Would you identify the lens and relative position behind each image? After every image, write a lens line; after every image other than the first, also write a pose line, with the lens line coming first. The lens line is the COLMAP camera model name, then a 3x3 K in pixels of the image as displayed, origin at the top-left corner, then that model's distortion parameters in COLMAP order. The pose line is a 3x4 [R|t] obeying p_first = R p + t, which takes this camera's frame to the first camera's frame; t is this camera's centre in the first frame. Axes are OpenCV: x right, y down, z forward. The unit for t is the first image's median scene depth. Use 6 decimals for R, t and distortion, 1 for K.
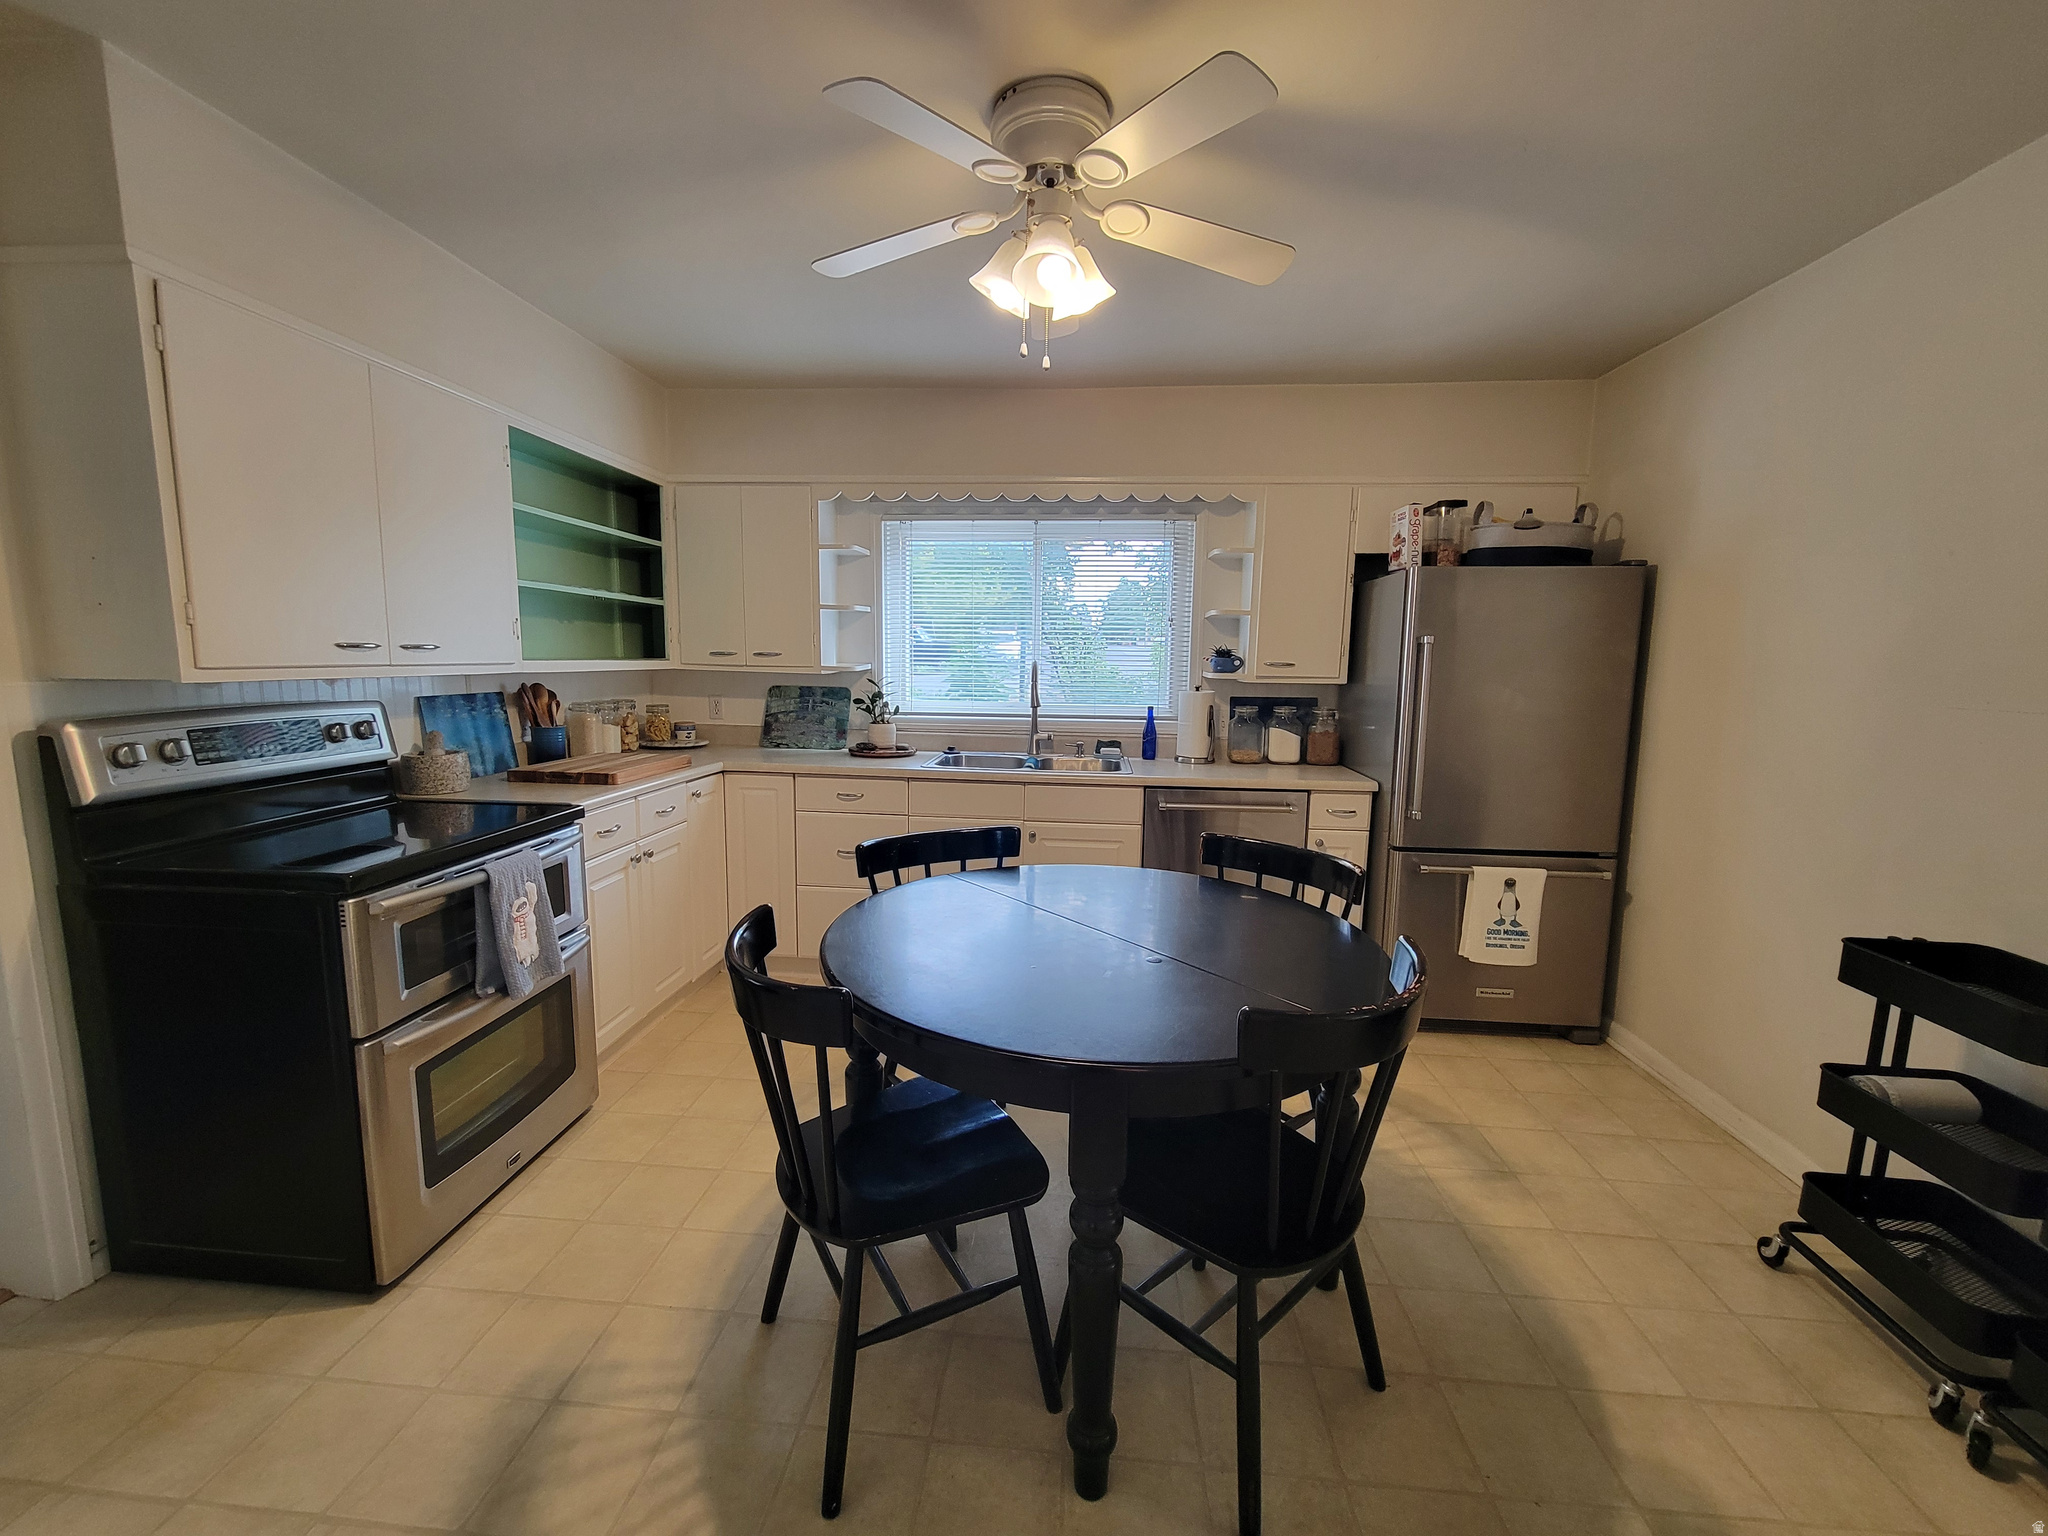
lens RADIAL K [[838.2, 0, 1016.8], [0, 838.2, 772.3], [0, 0, 1]] dist [0.004298, -0.000521]
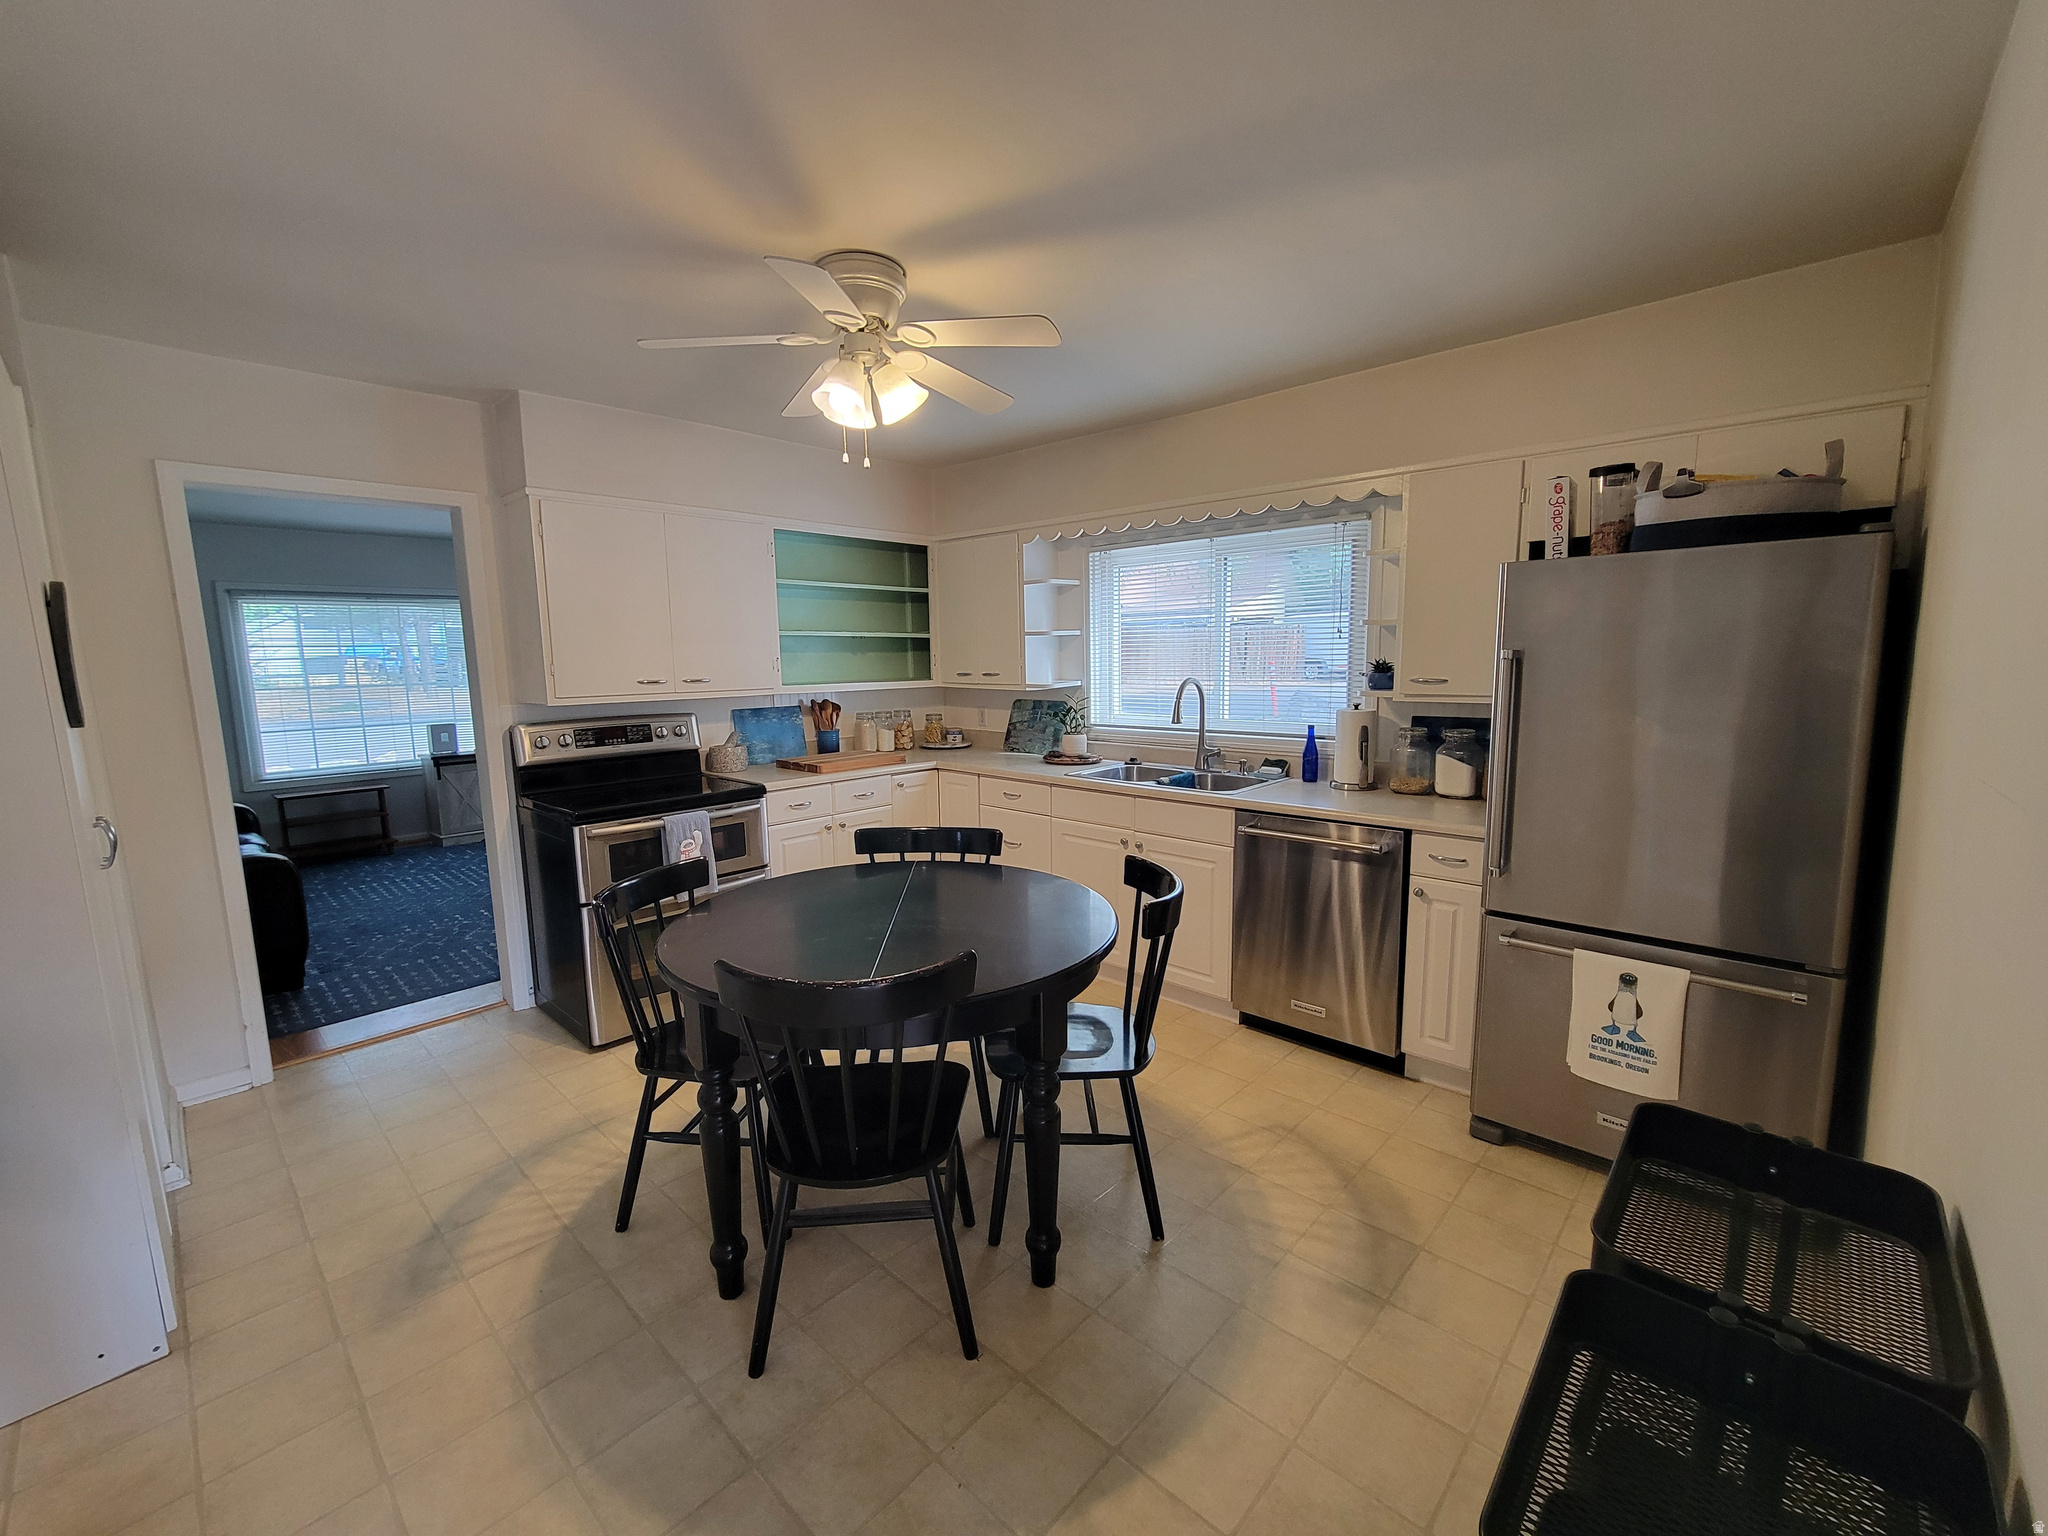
lens RADIAL K [[838.2, 0, 1016.8], [0, 838.2, 770.2], [0, 0, 1]] dist [0.004298, -0.000521]
pose [[0.787338, 0.058248, -0.613764, 0.494687], [-0.058937, 0.998079, 0.019117, -0.028222], [0.613698, 0.021122, 0.789258, 0.066821]]
